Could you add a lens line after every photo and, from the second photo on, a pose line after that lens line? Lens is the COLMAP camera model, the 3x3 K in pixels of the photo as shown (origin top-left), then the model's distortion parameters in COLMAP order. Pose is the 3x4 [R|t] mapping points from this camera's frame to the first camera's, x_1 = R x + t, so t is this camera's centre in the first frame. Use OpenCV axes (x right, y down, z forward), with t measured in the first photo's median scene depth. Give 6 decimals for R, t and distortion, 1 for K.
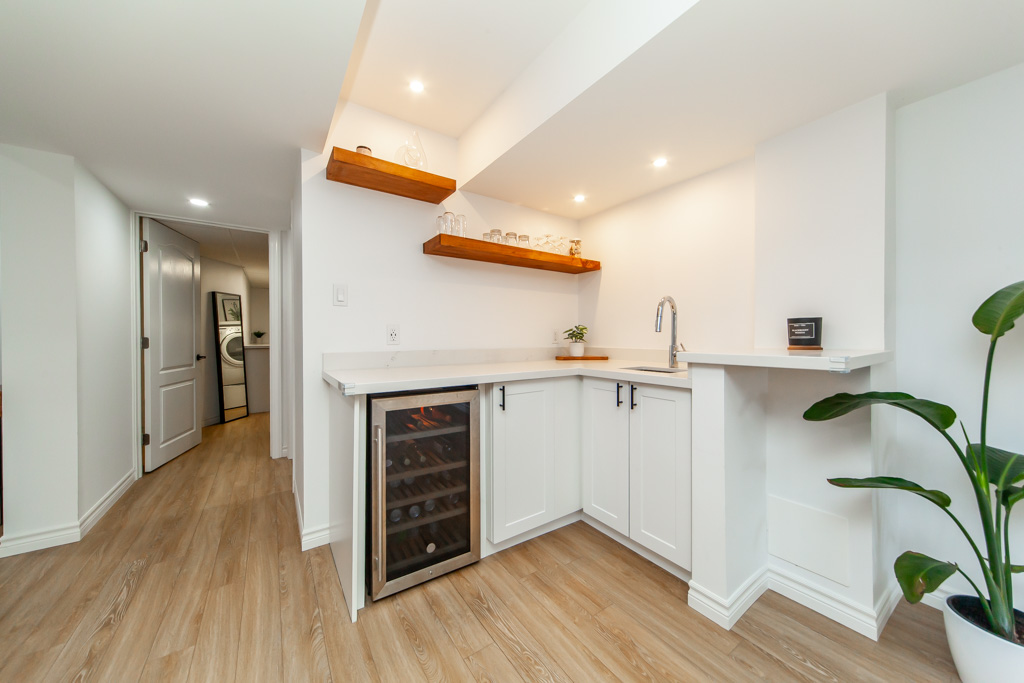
lens RADIAL K [[346.9, 0, 506.1], [0, 346.9, 337.9], [0, 0, 1]] dist [0.002268, 0.000335]
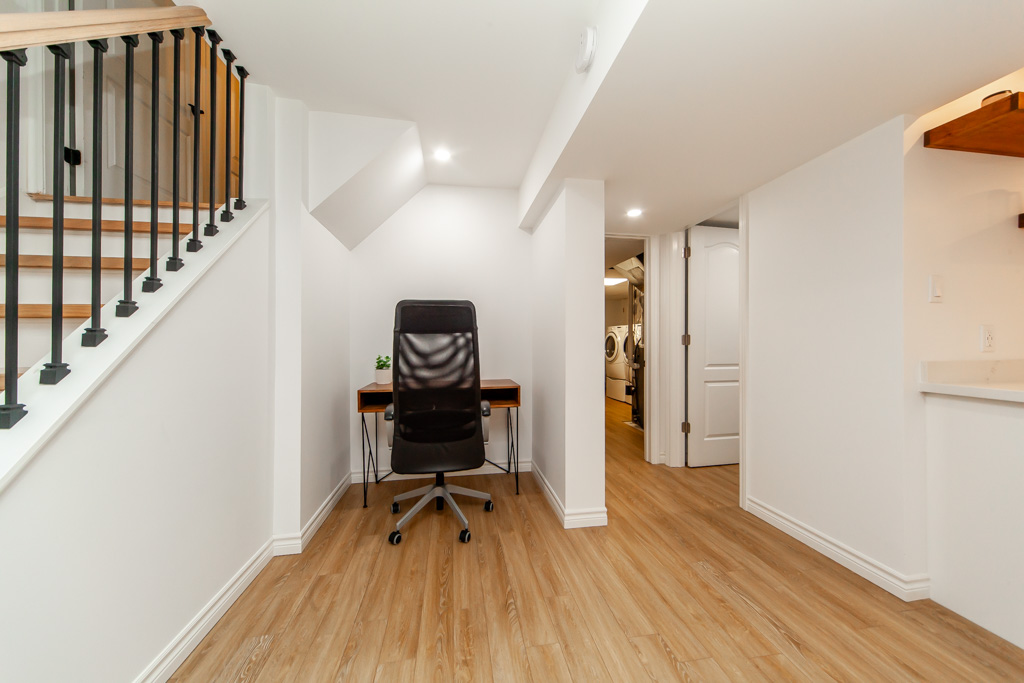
lens RADIAL K [[346.9, 0, 507.1], [0, 346.9, 345.7], [0, 0, 1]] dist [0.002268, 0.000335]
pose [[0.906563, 0.001025, -0.422068, -0.797579], [0.001866, 0.999978, 0.006436, -0.000189], [0.422065, -0.006622, 0.906541, -0.105799]]
